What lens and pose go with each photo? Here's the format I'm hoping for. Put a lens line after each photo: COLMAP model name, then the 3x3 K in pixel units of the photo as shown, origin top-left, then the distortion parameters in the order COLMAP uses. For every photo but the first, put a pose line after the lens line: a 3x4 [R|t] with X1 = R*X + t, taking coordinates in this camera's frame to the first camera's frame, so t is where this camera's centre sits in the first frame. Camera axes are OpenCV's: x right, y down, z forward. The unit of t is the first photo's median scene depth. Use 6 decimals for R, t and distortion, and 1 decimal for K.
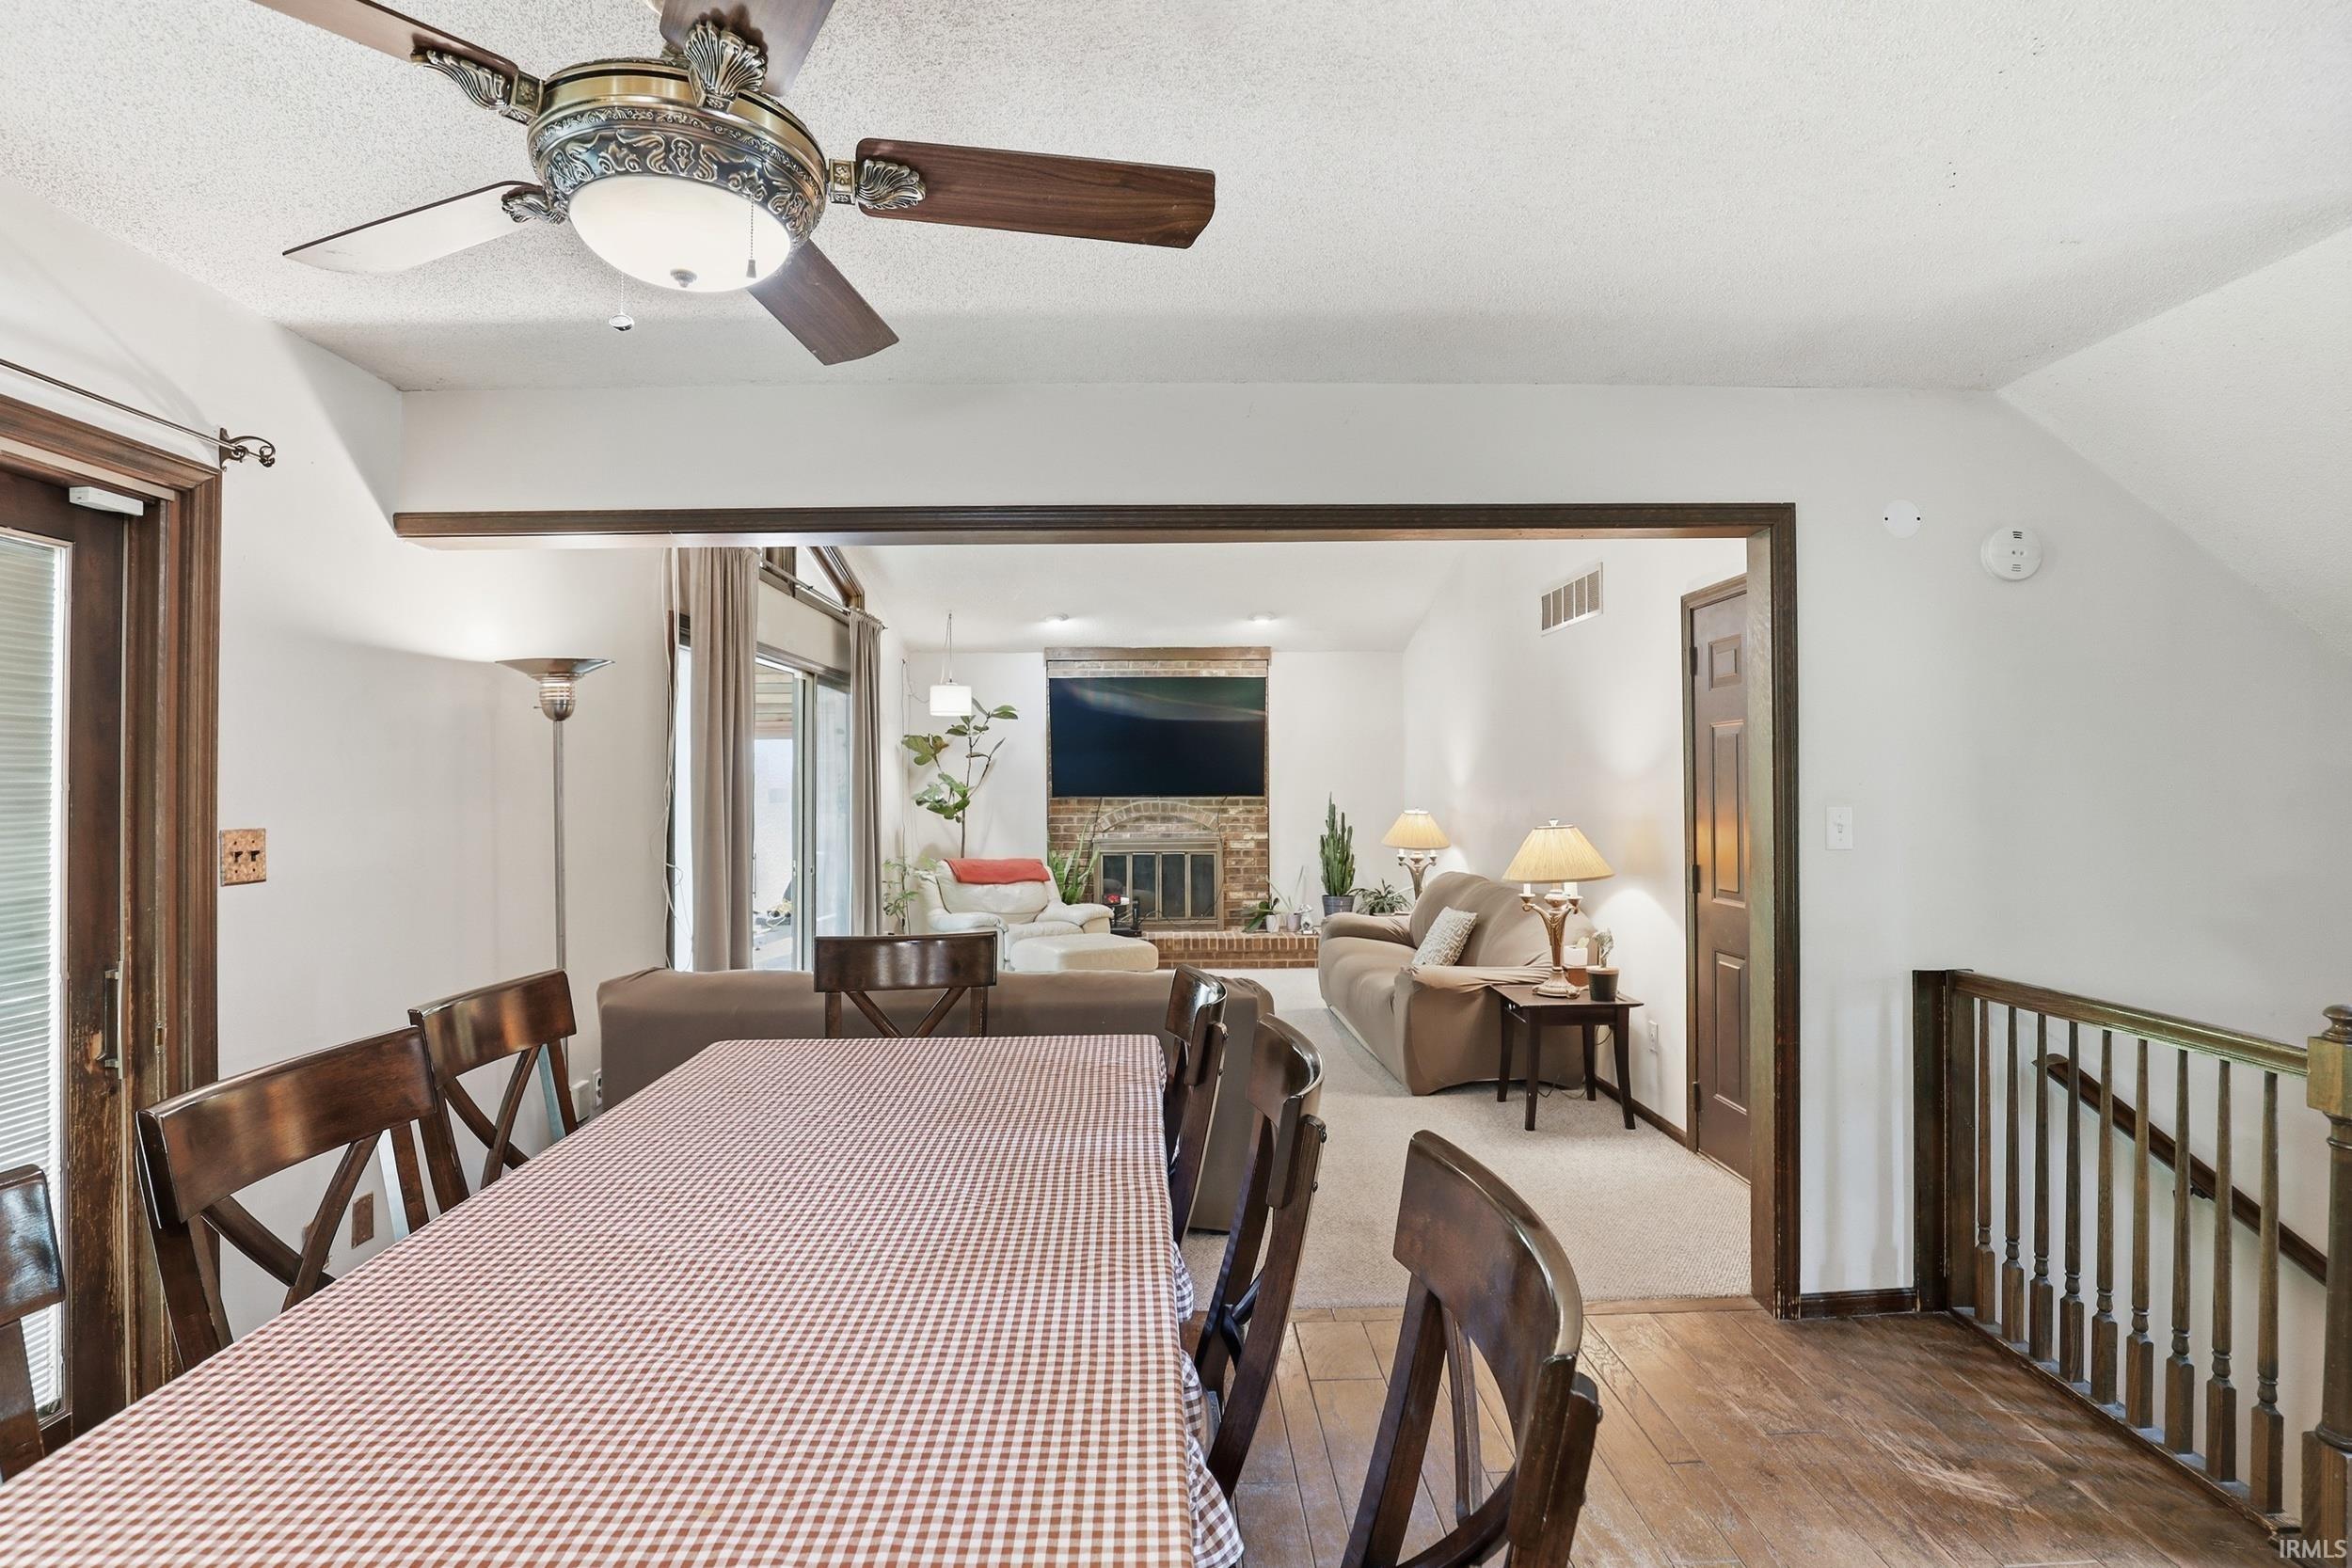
lens RADIAL K [[1085.6, 0, 1166.6], [0, 1085.6, 773.8], [0, 0, 1]] dist [-0.033076, 0.003669]
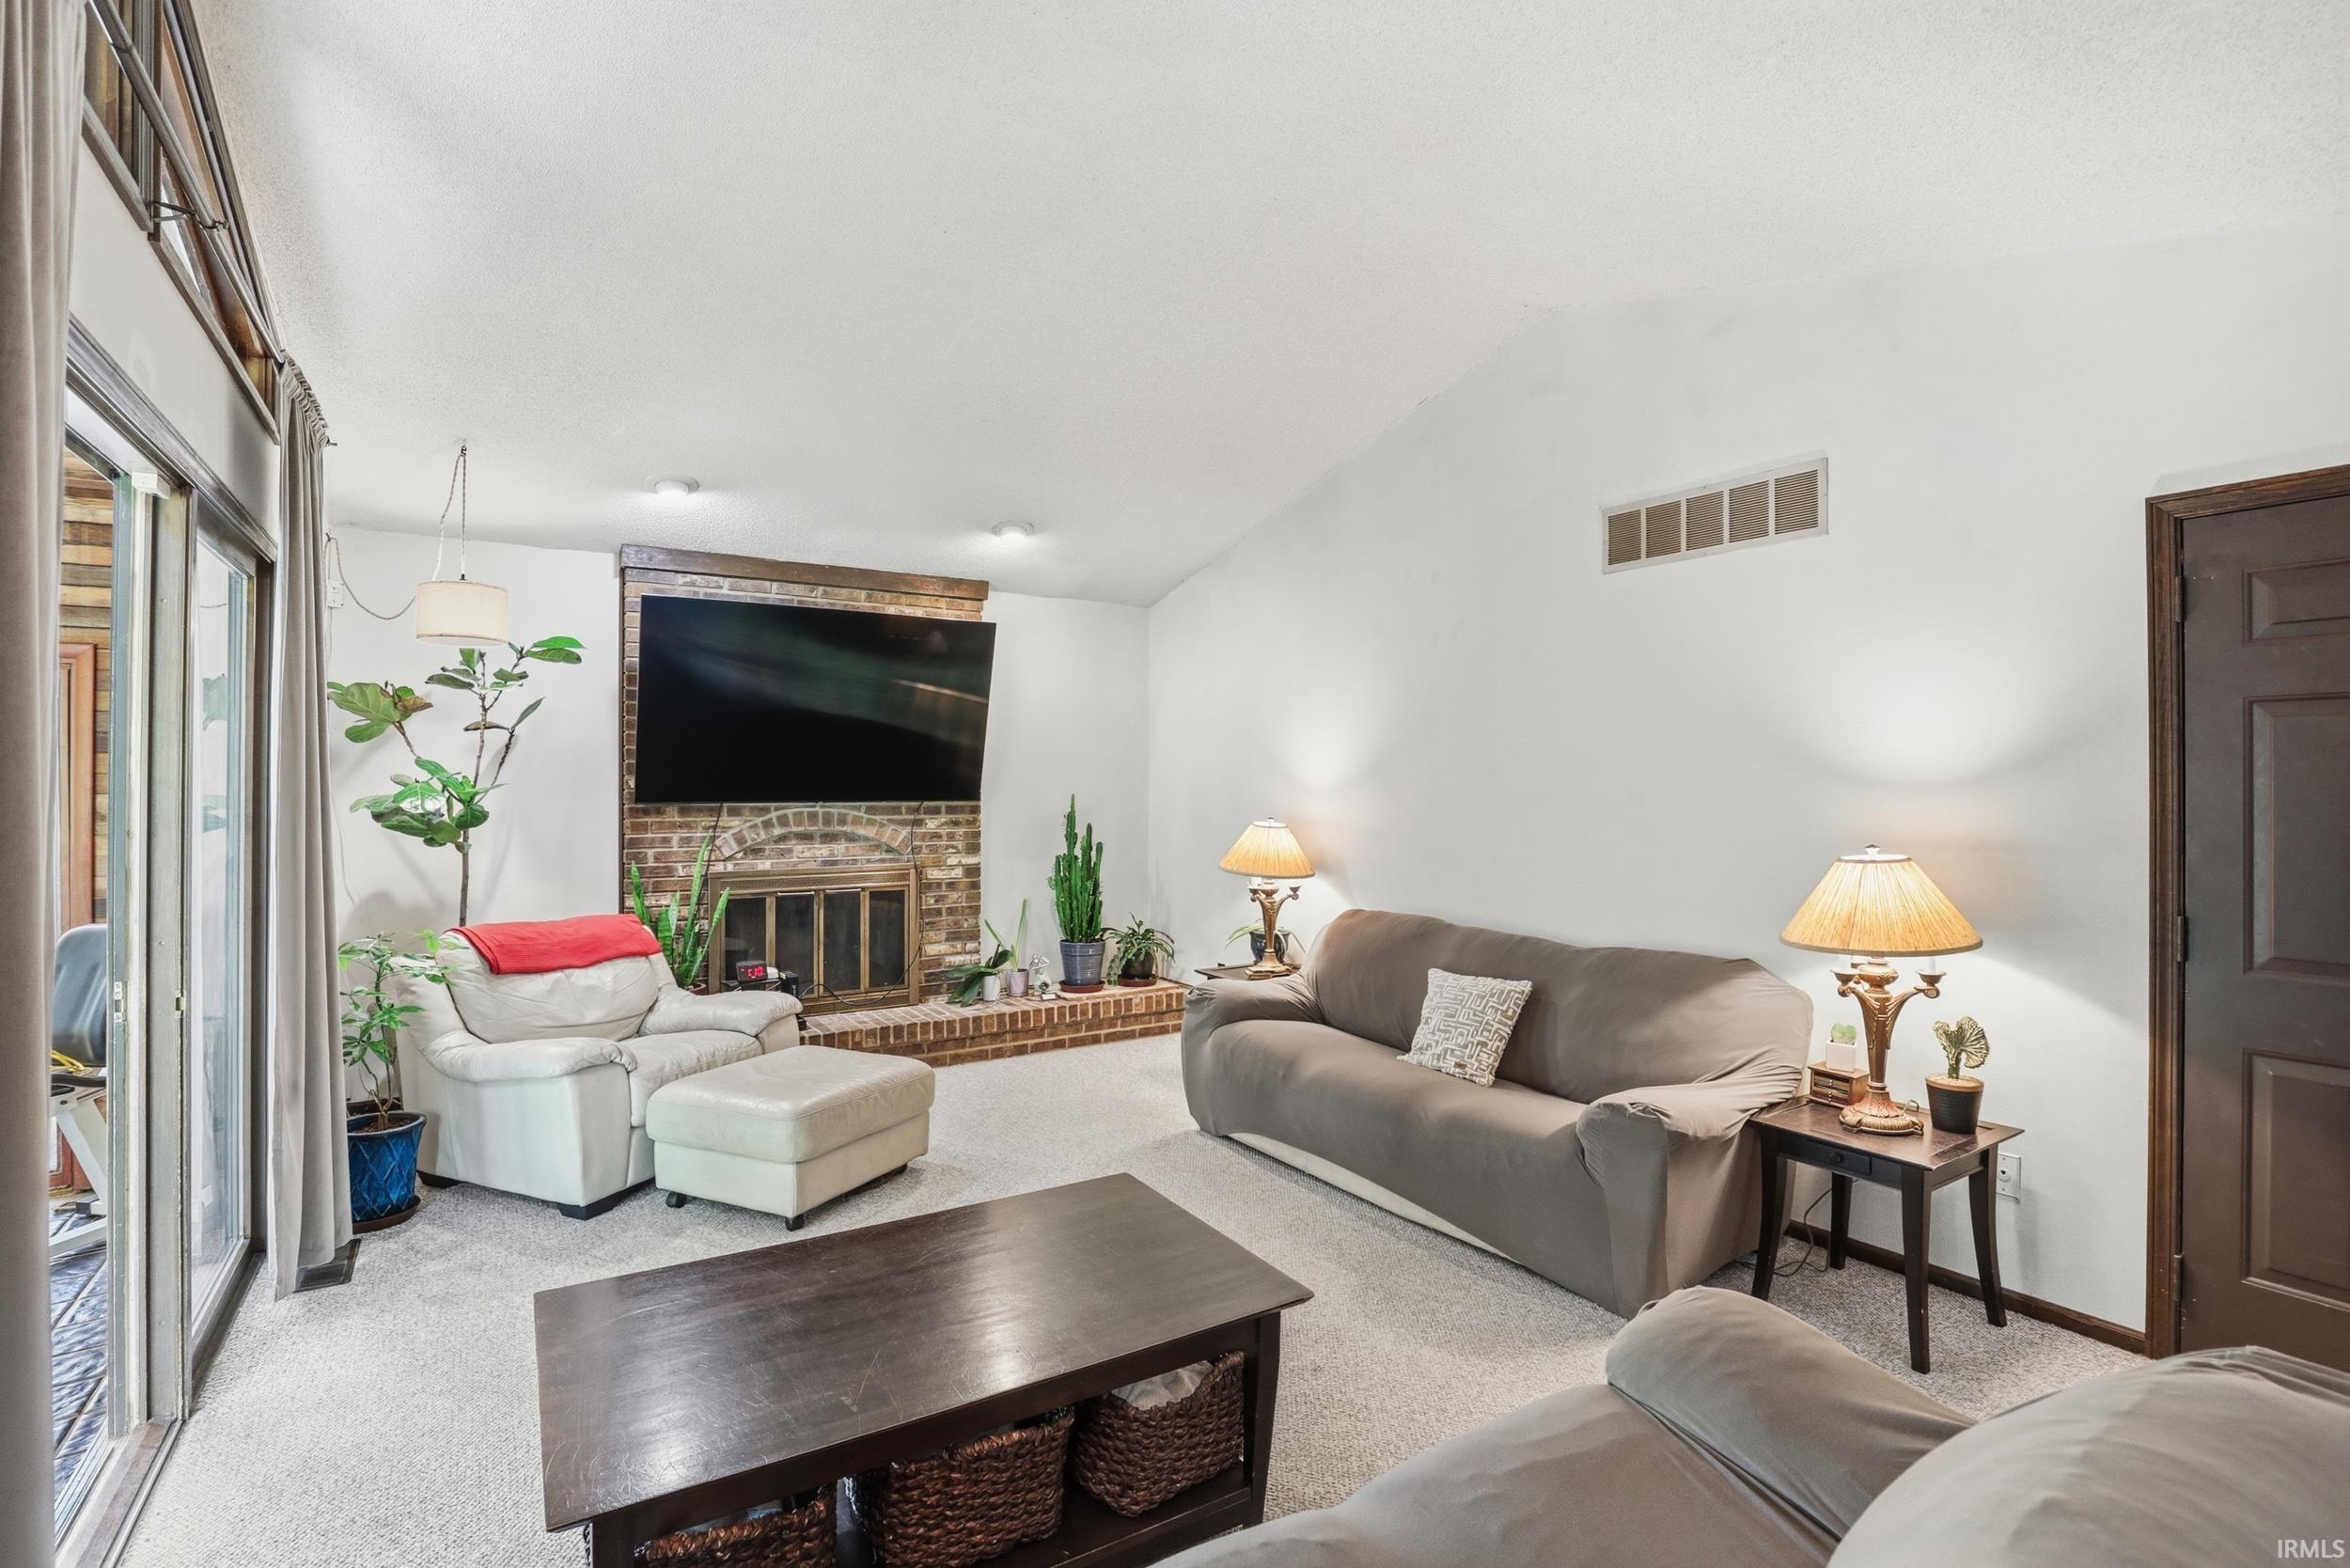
lens RADIAL K [[1084.9, 0, 1171.9], [0, 1084.9, 782.7], [0, 0, 1]] dist [-0.033076, 0.003669]
pose [[0.851151, 0.005450, 0.524893, -0.163233], [-0.012437, 0.999875, 0.009785, 0.001493], [-0.524774, -0.014856, 0.851112, 0.362894]]
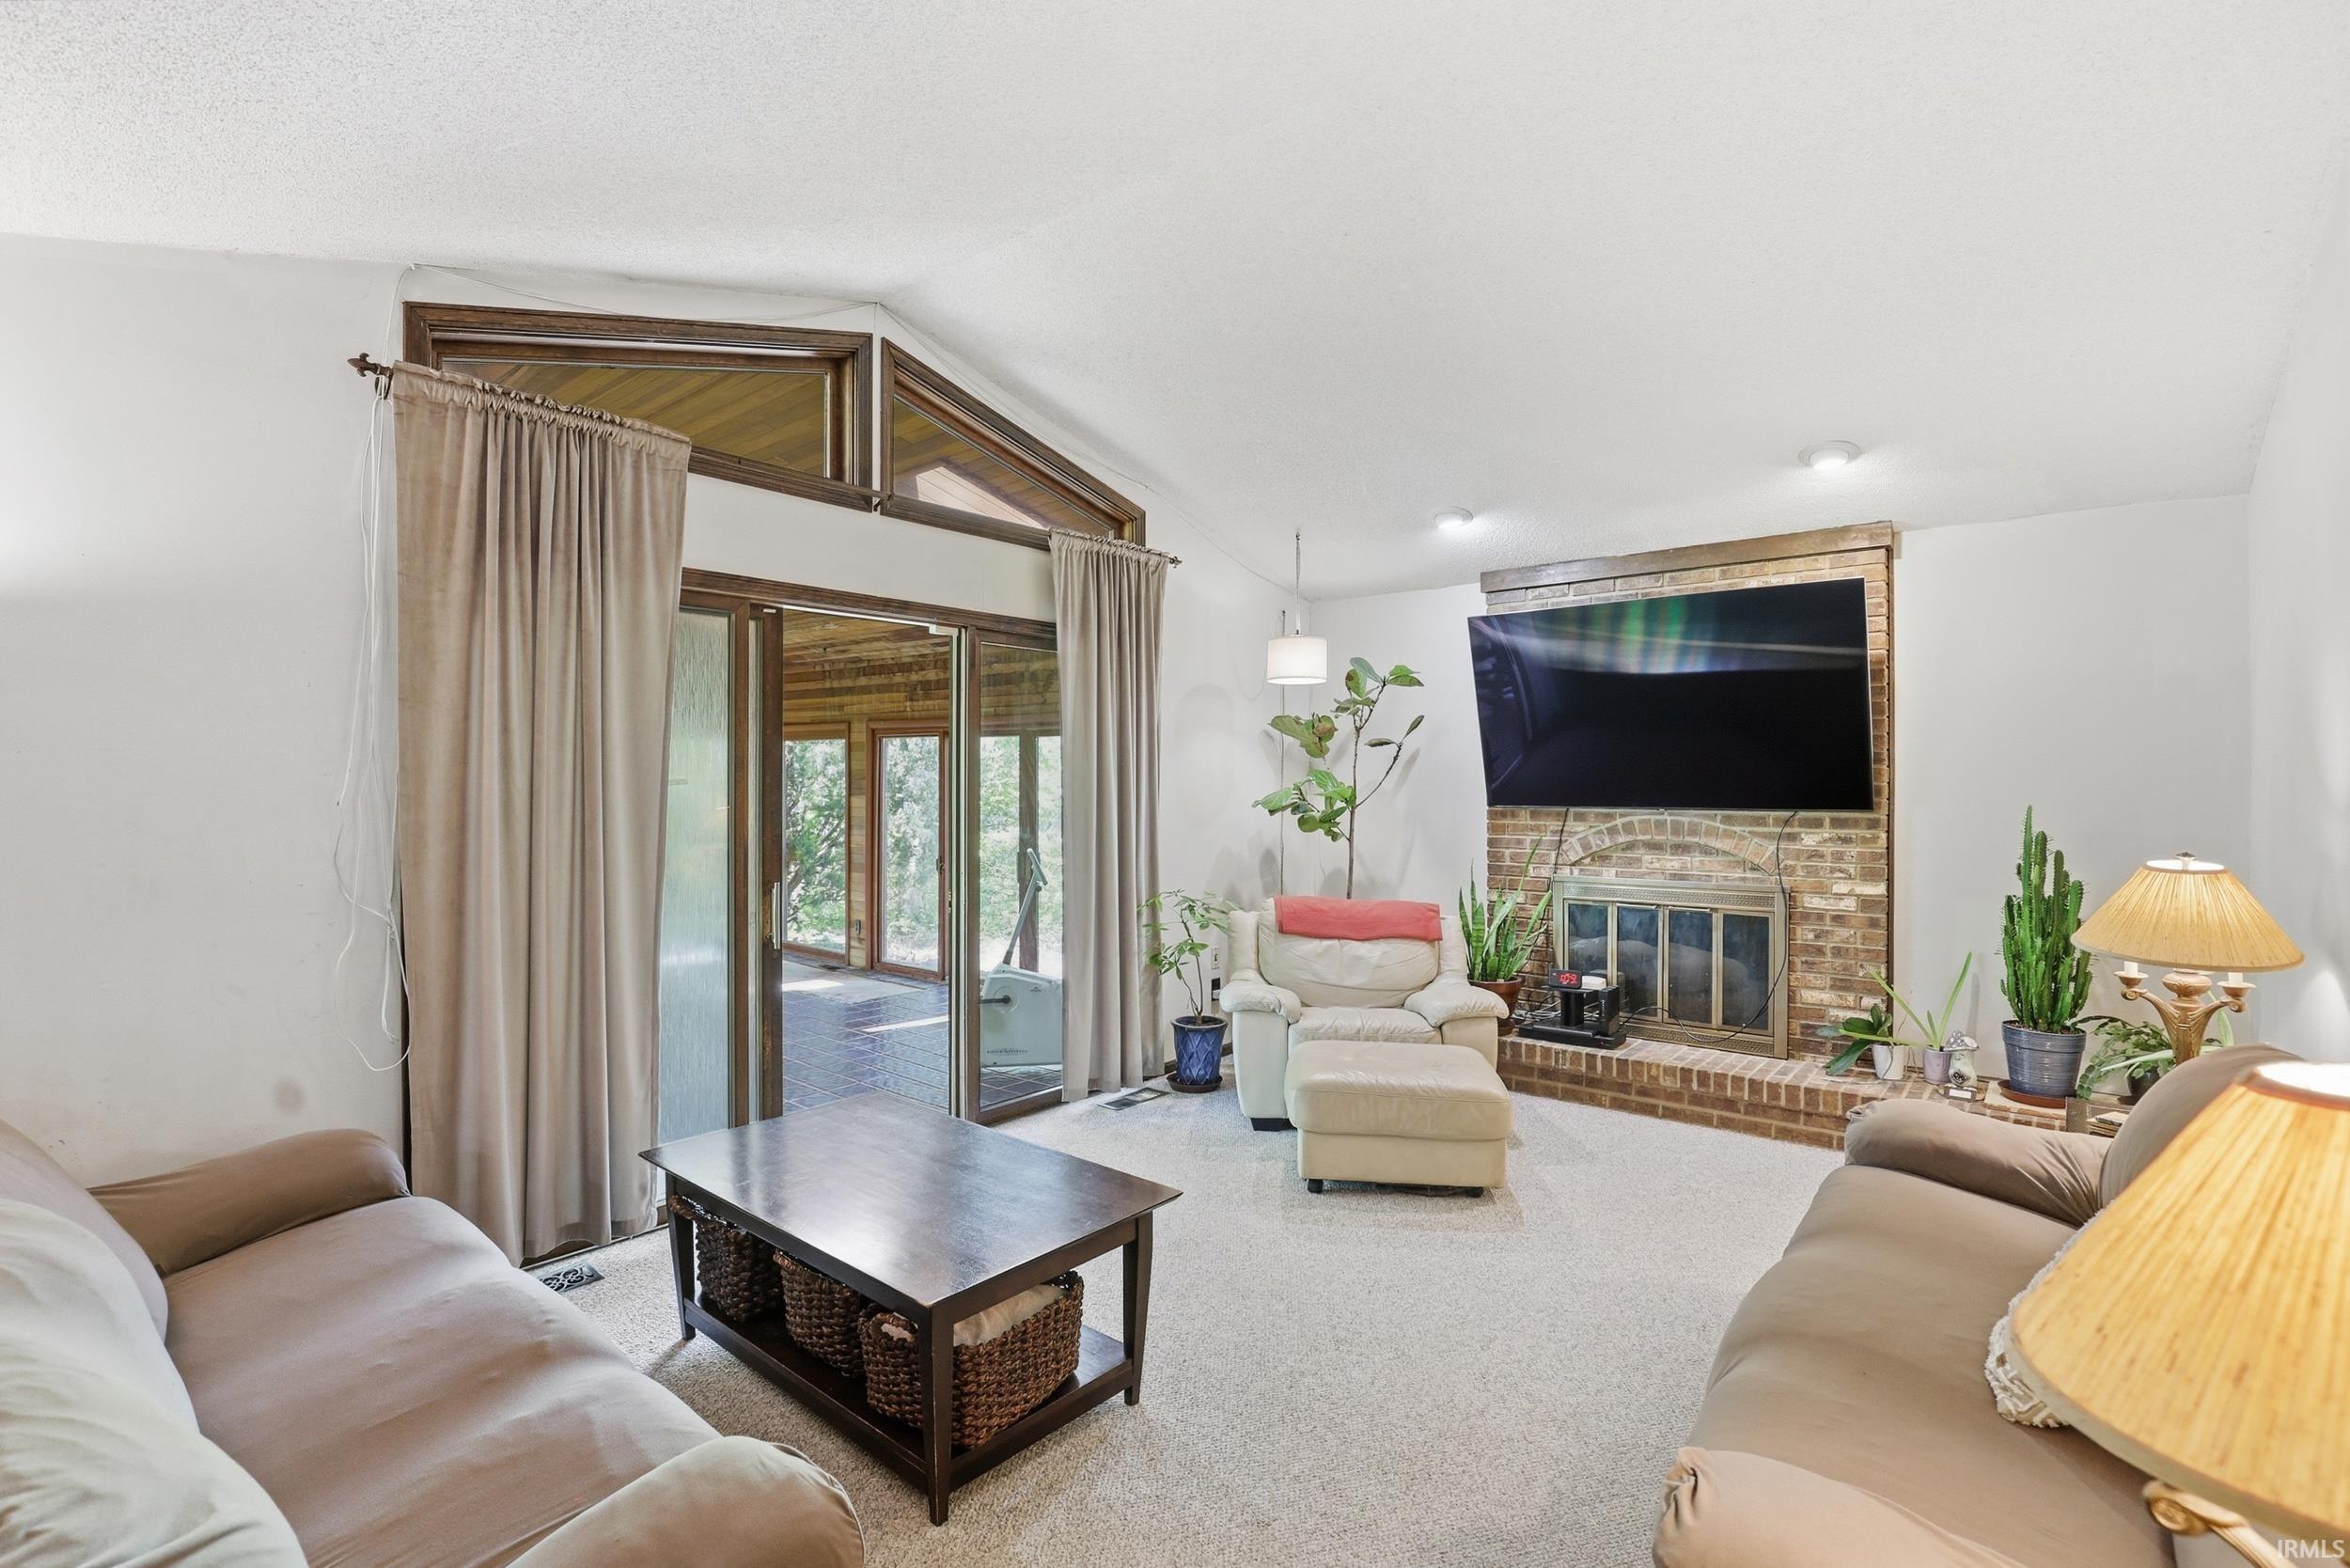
lens RADIAL K [[1084.9, 0, 1184.3], [0, 1084.9, 780.3], [0, 0, 1]] dist [-0.033076, 0.003669]
pose [[0.760903, 0.003391, -0.648857, 0.171008], [0.004586, 0.999933, 0.010603, -0.001257], [0.648849, -0.011043, 0.760837, 0.402387]]
